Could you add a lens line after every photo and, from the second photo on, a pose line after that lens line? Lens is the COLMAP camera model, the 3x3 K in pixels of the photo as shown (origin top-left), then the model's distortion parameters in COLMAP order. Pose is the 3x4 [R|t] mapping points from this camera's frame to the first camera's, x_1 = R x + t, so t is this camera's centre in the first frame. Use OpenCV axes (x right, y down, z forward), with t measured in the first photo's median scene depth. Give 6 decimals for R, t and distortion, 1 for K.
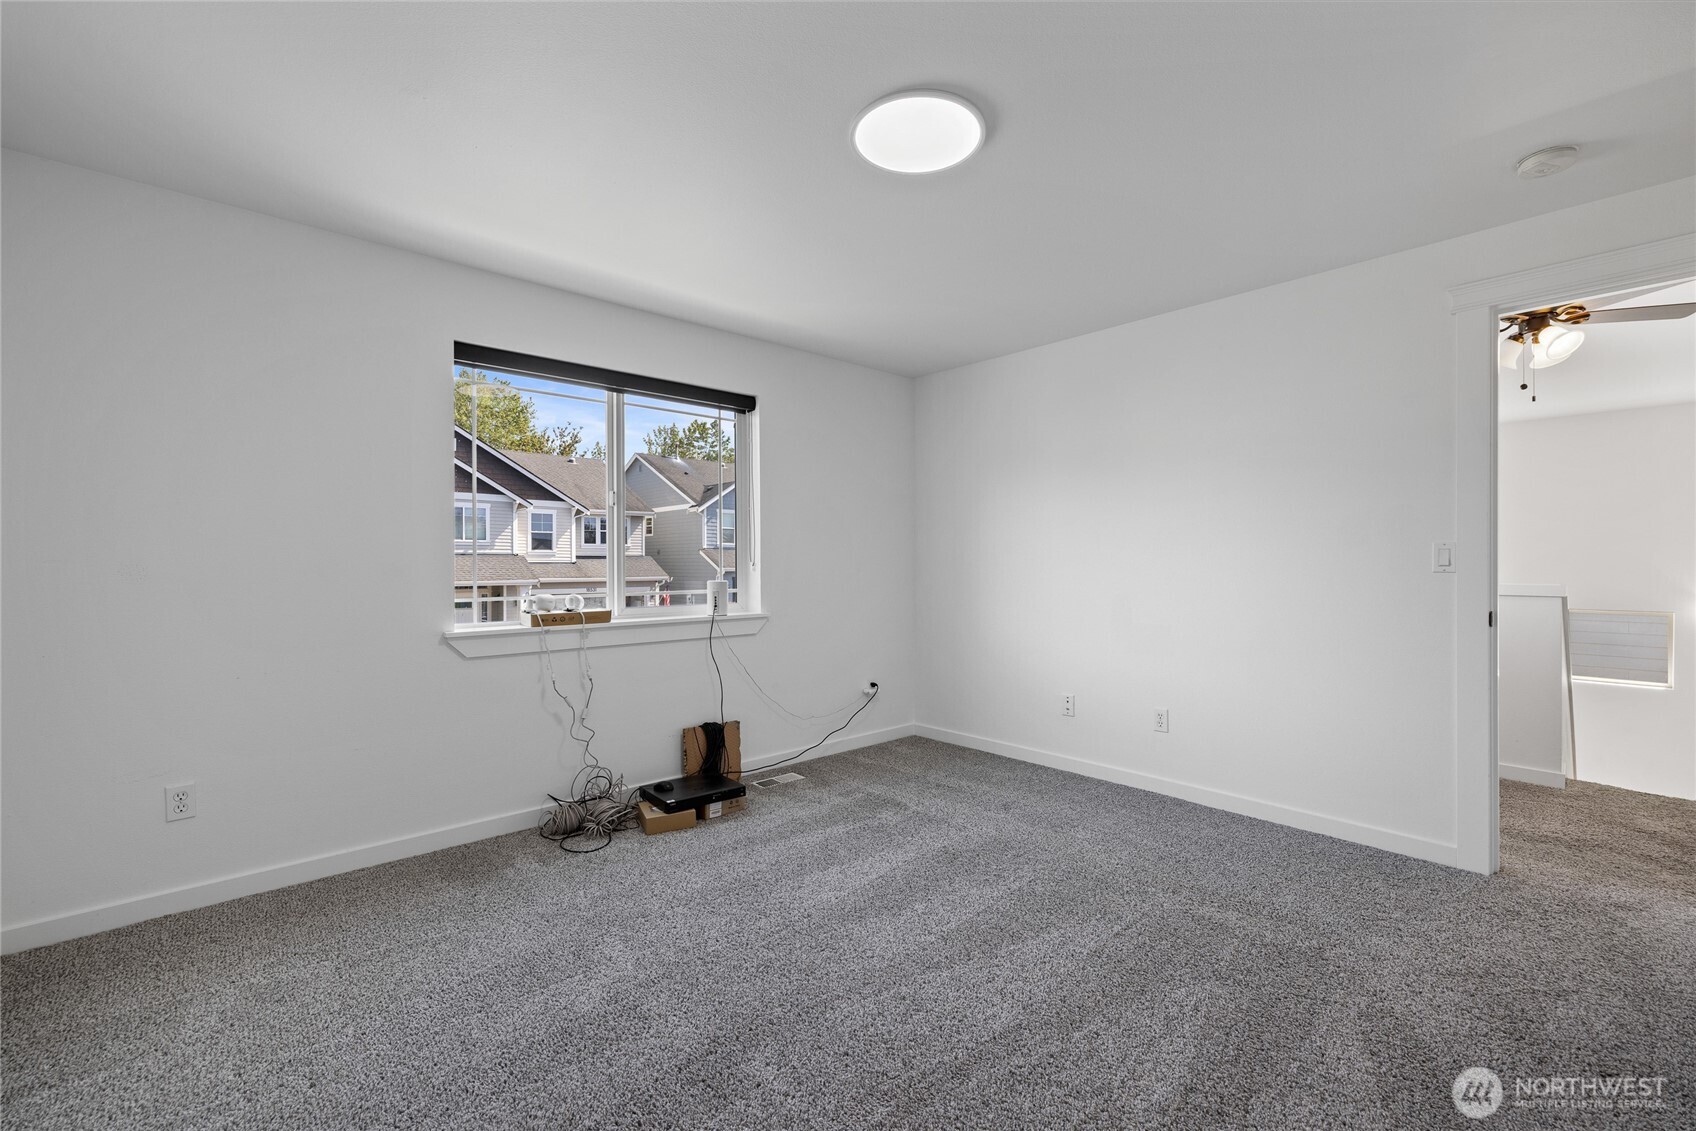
lens RADIAL K [[713.1, 0, 850.2], [0, 713.1, 571.4], [0, 0, 1]] dist [-0.000495, -0.000106]
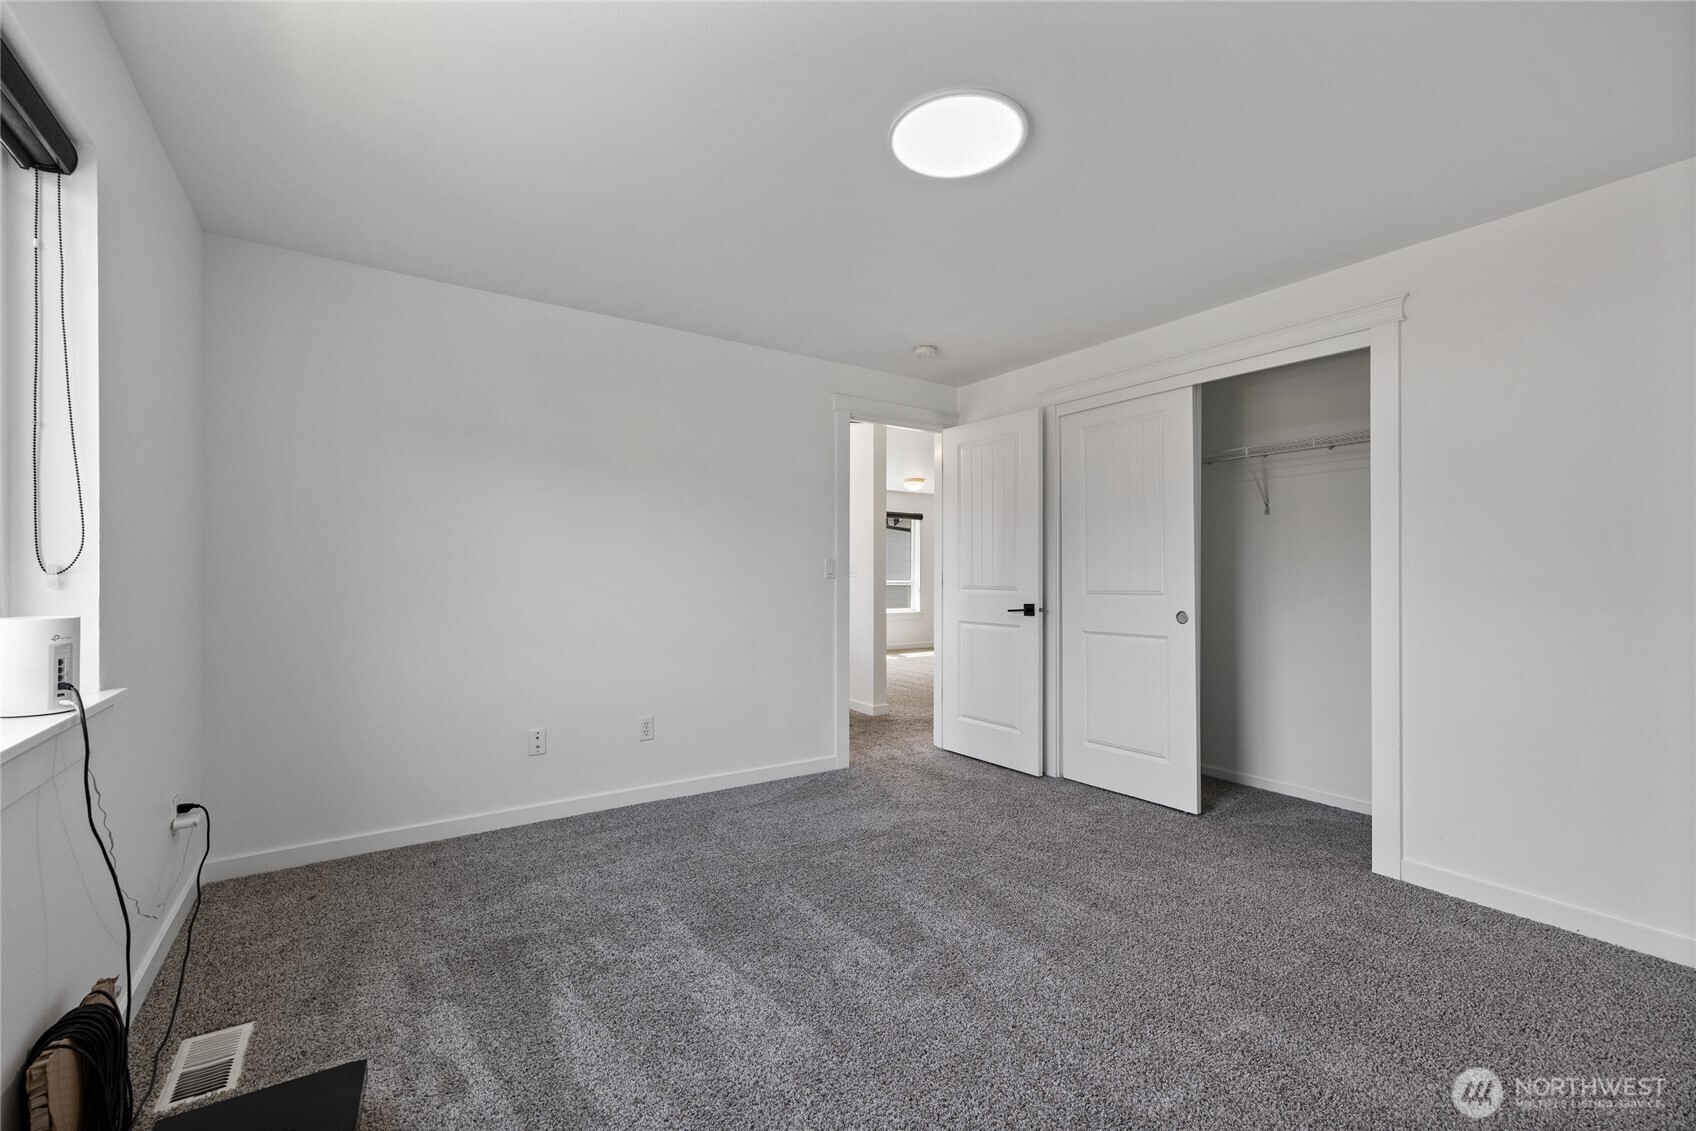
lens RADIAL K [[713.1, 0, 850.2], [0, 713.1, 571.4], [0, 0, 1]] dist [-0.000495, -0.000106]
pose [[0.119683, 0.006039, 0.992794, -0.526454], [0.006295, 0.999957, -0.006841, -0.002636], [-0.992792, 0.007068, 0.119640, 0.600121]]
